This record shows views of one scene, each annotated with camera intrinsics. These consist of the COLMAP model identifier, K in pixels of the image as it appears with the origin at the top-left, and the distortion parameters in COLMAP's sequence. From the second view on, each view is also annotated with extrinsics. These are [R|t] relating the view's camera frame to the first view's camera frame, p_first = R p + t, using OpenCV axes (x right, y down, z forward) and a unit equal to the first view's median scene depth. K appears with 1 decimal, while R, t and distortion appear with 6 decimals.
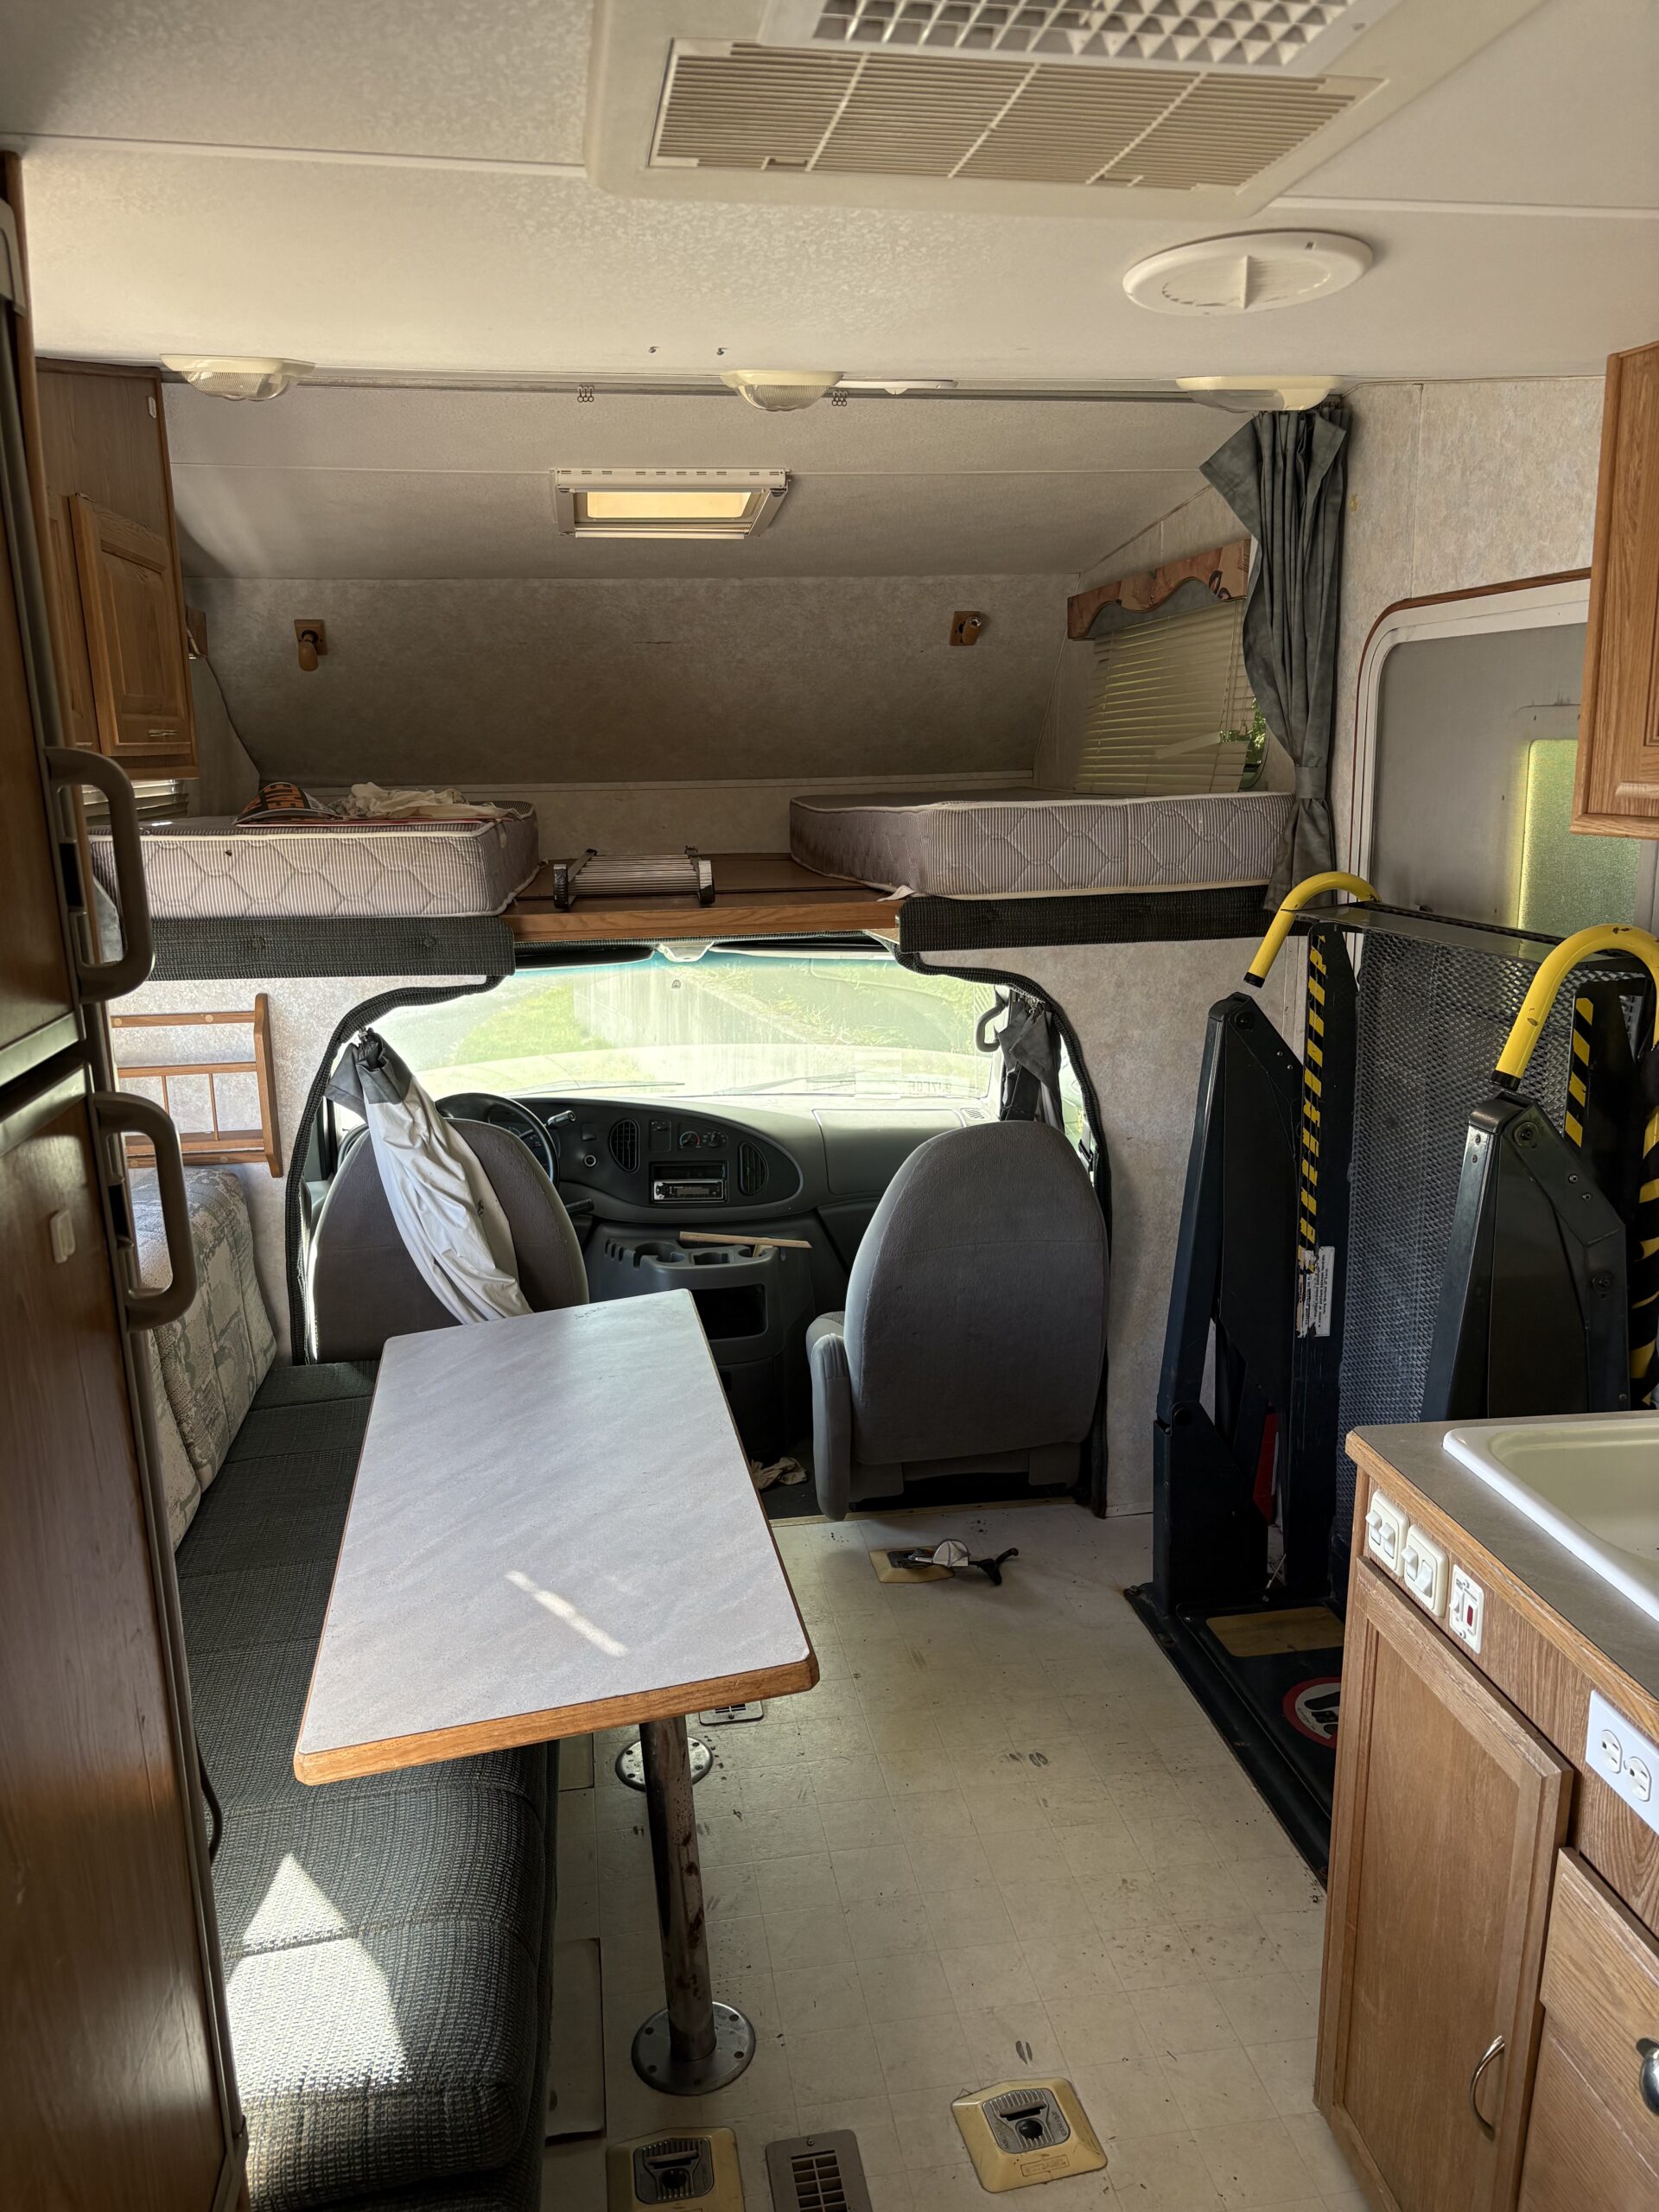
lens RADIAL K [[1672.4, 0, 819.3], [0, 1672.4, 1103.5], [0, 0, 1]] dist [0.039170, -0.012367]
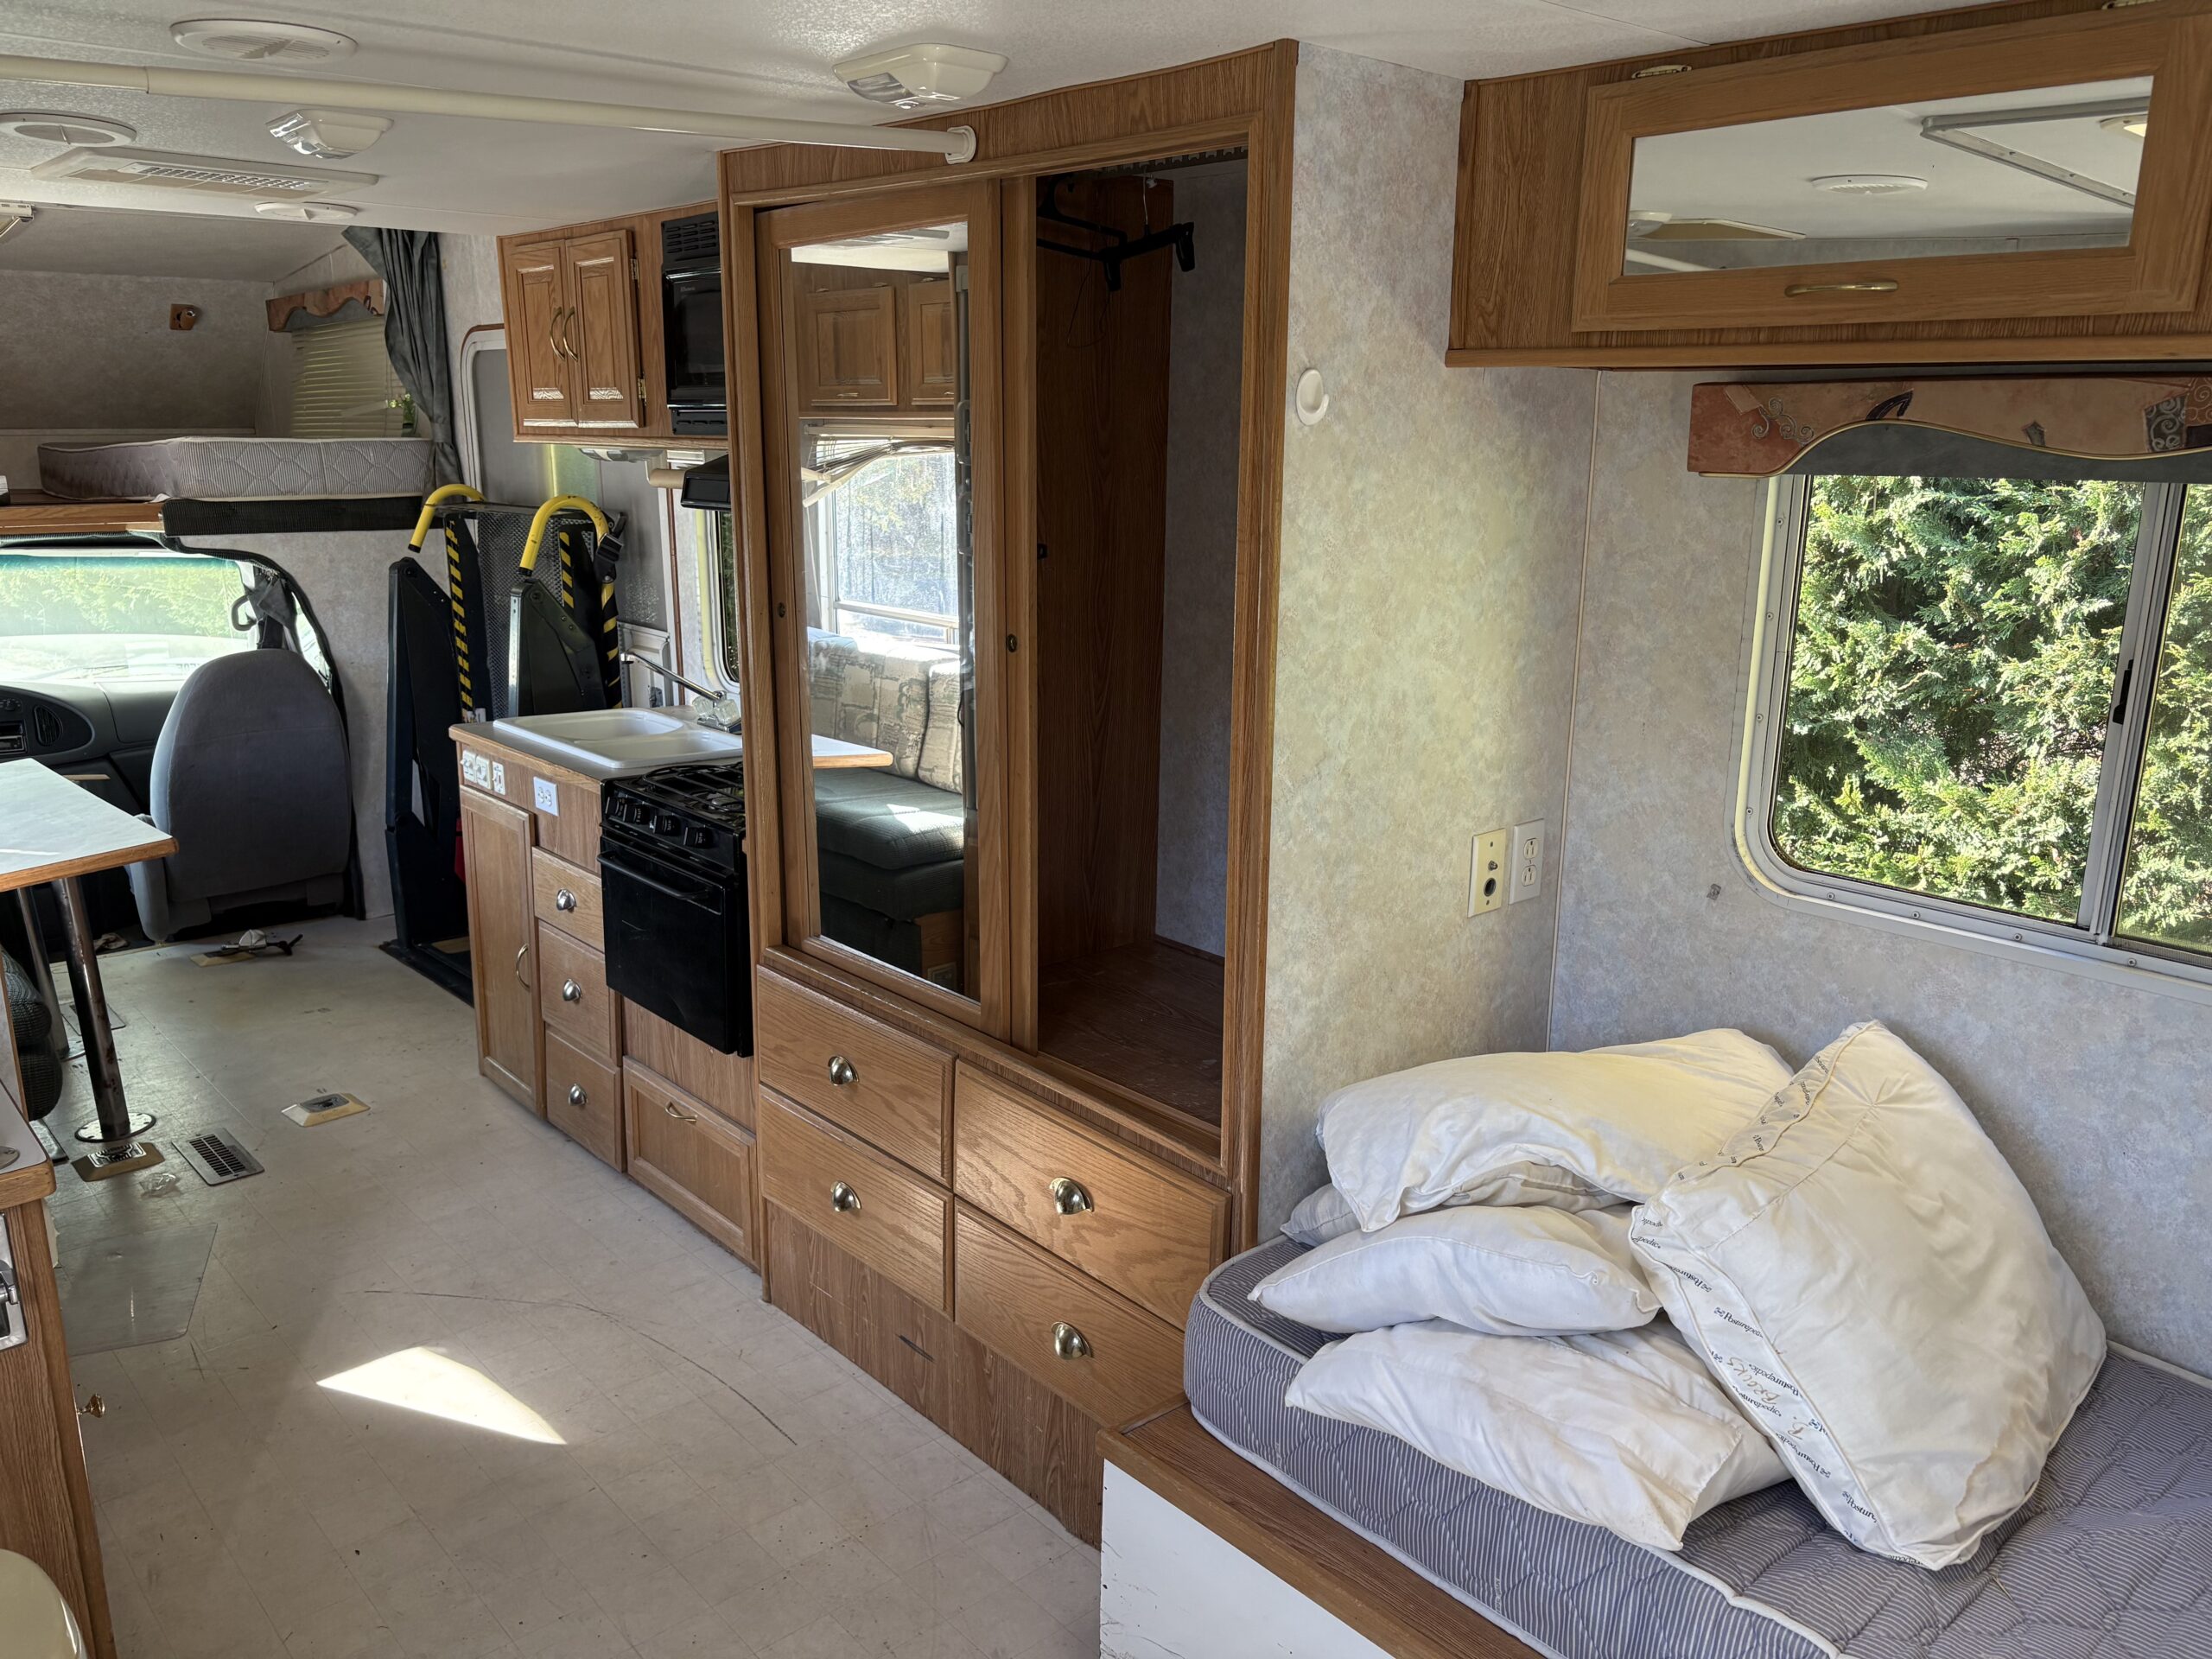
lens RADIAL K [[1672.4, 0, 1113.9], [0, 1672.4, 828.7], [0, 0, 1]] dist [0.039170, -0.012367]
pose [[0.837552, -0.104709, 0.536229, -0.072778], [0.095822, 0.994403, 0.044508, 0.165228], [-0.537889, 0.014105, 0.842898, -0.662580]]
